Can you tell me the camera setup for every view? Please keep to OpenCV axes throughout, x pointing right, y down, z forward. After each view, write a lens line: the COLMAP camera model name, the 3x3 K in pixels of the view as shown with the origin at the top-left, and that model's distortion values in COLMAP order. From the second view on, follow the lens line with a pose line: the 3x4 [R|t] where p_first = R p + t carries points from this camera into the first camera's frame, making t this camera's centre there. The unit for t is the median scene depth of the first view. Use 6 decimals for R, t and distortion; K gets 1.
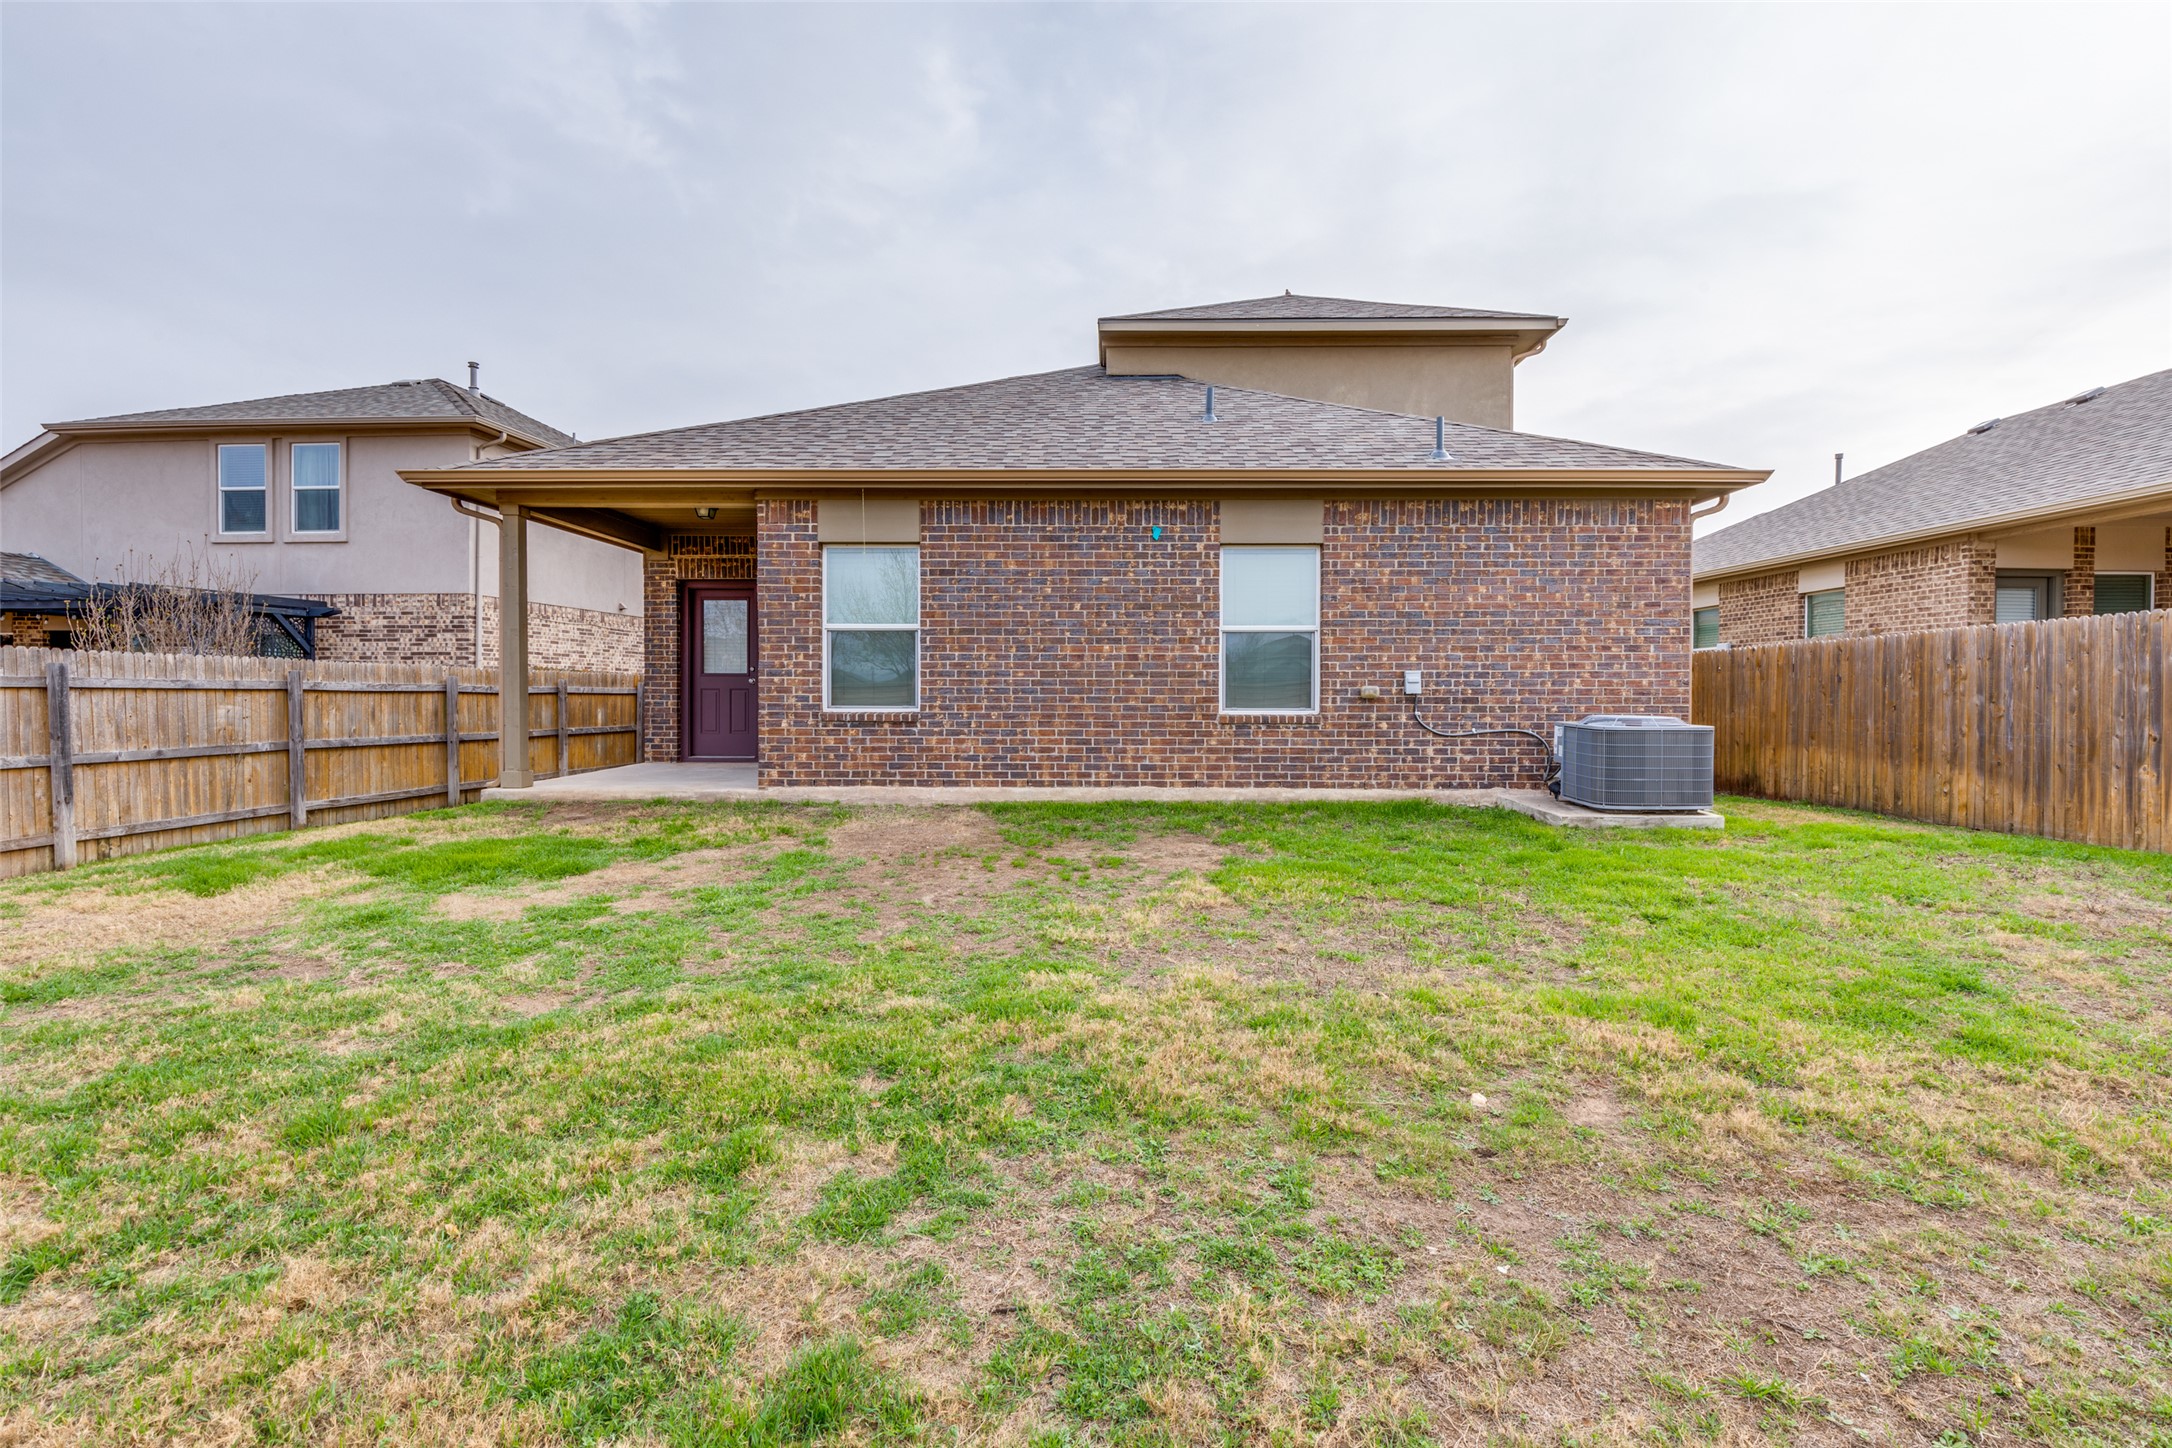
lens RADIAL K [[967.1, 0, 1088.2], [0, 967.1, 711.7], [0, 0, 1]] dist [0.012807, -0.000703]
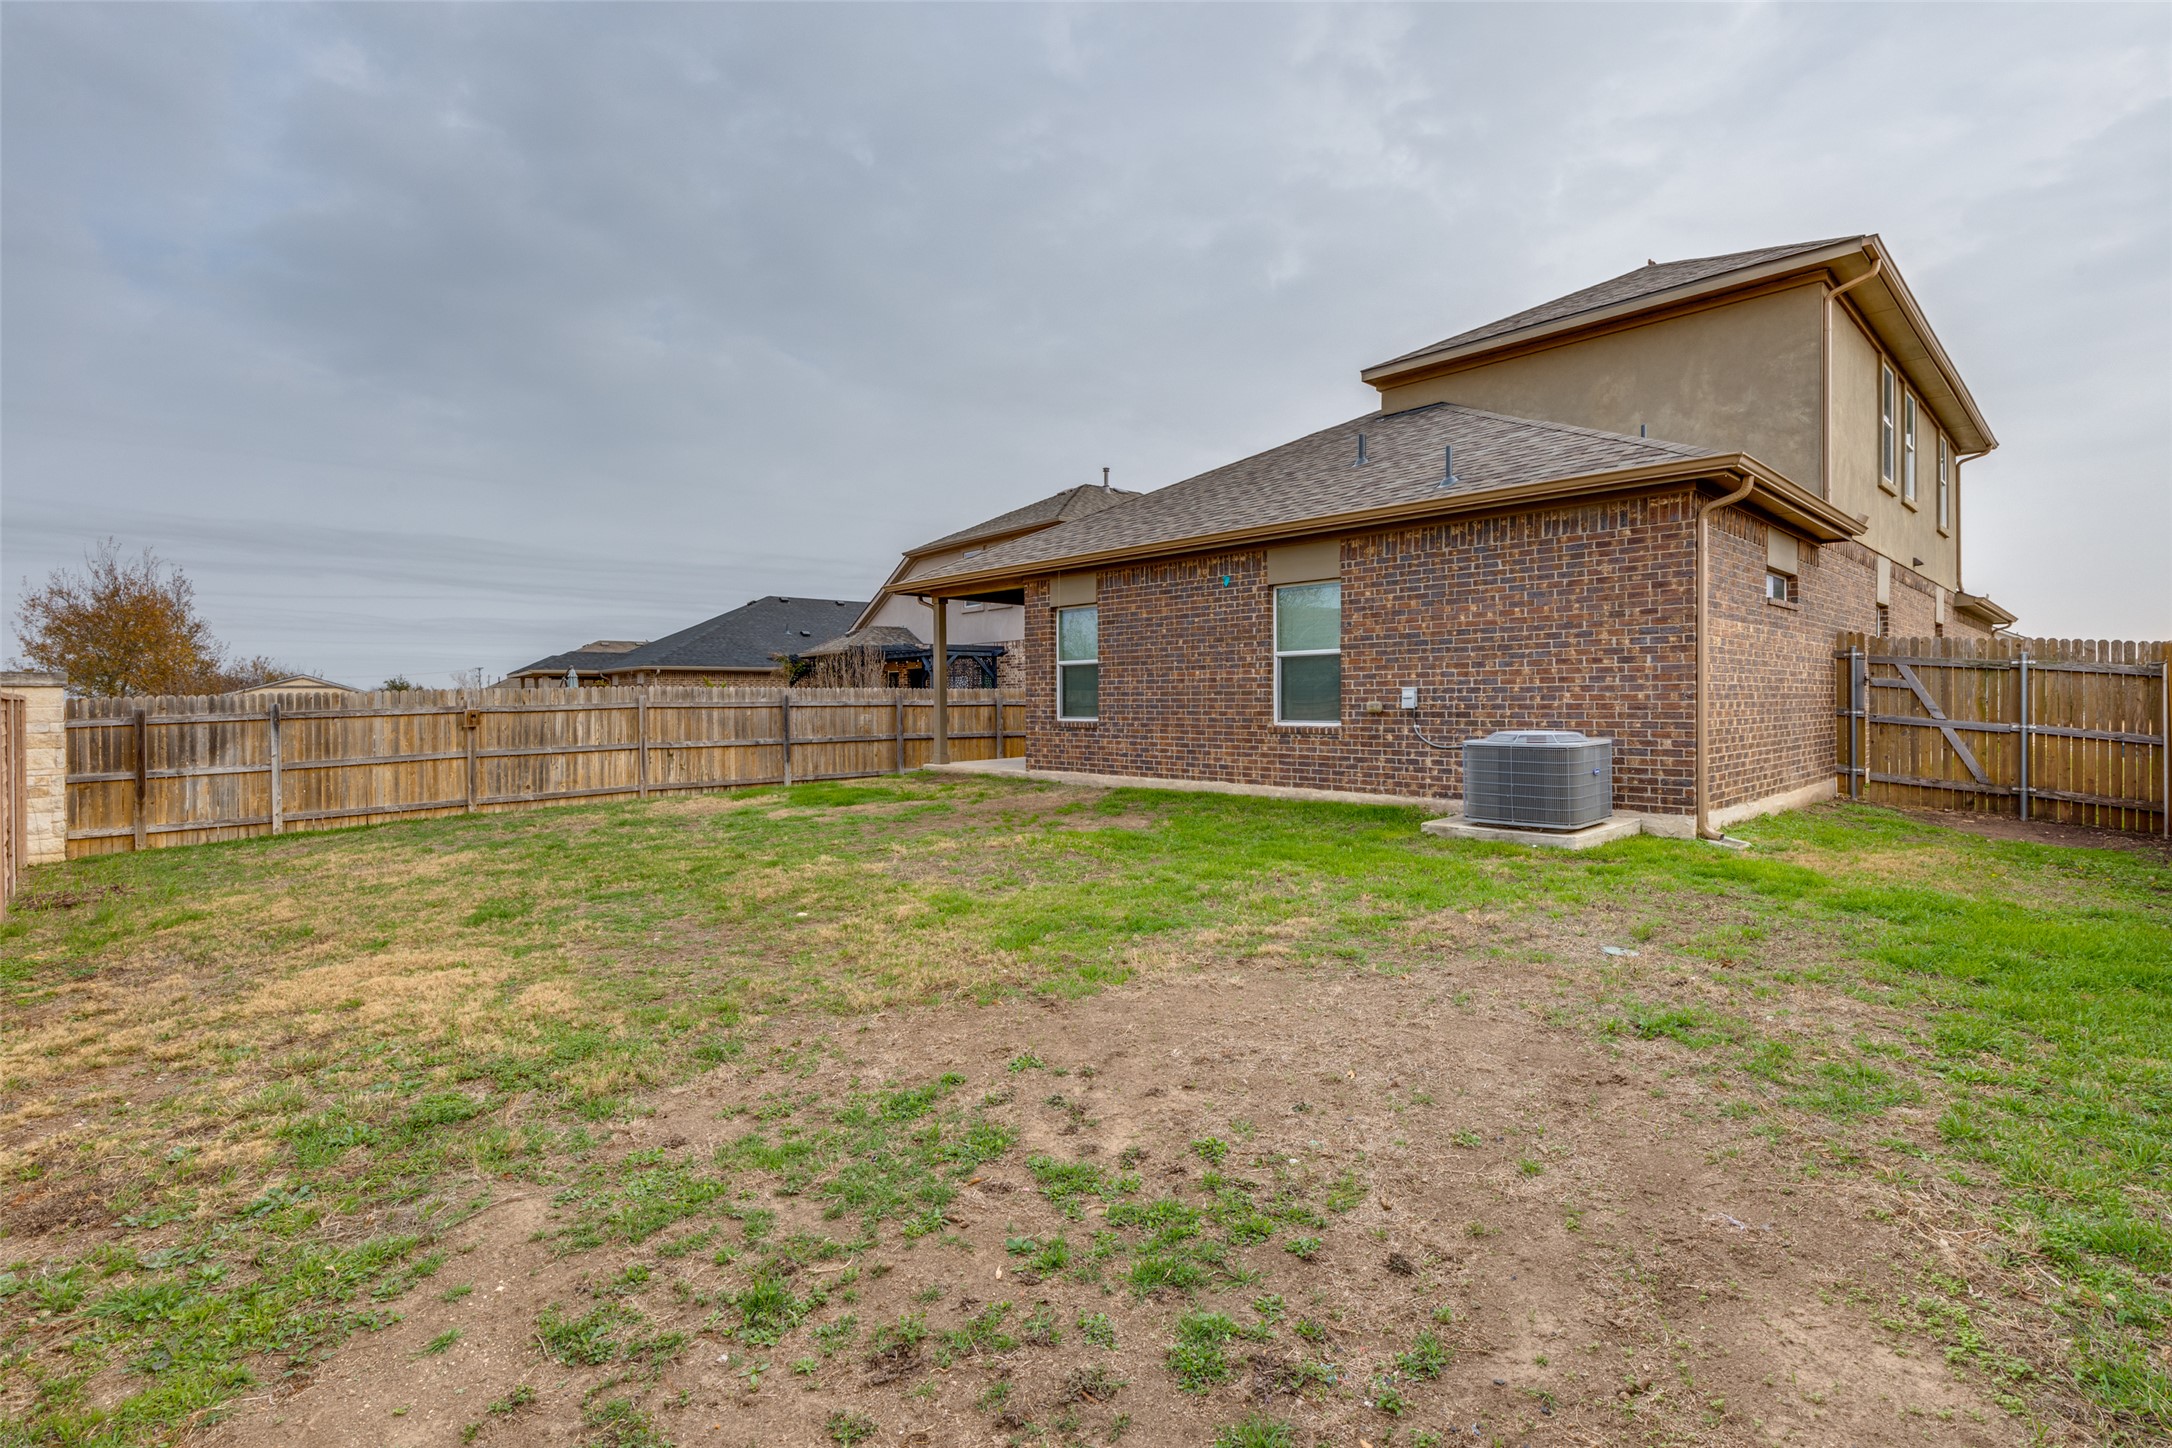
lens RADIAL K [[991.0, 0, 1064.6], [0, 991.0, 716.4], [0, 0, 1]] dist [0.014837, -0.004326]
pose [[0.696649, 0.004615, -0.717398, 0.860414], [-0.002841, 0.999989, 0.003674, -0.012468], [0.717407, -0.000522, 0.696654, -0.052900]]
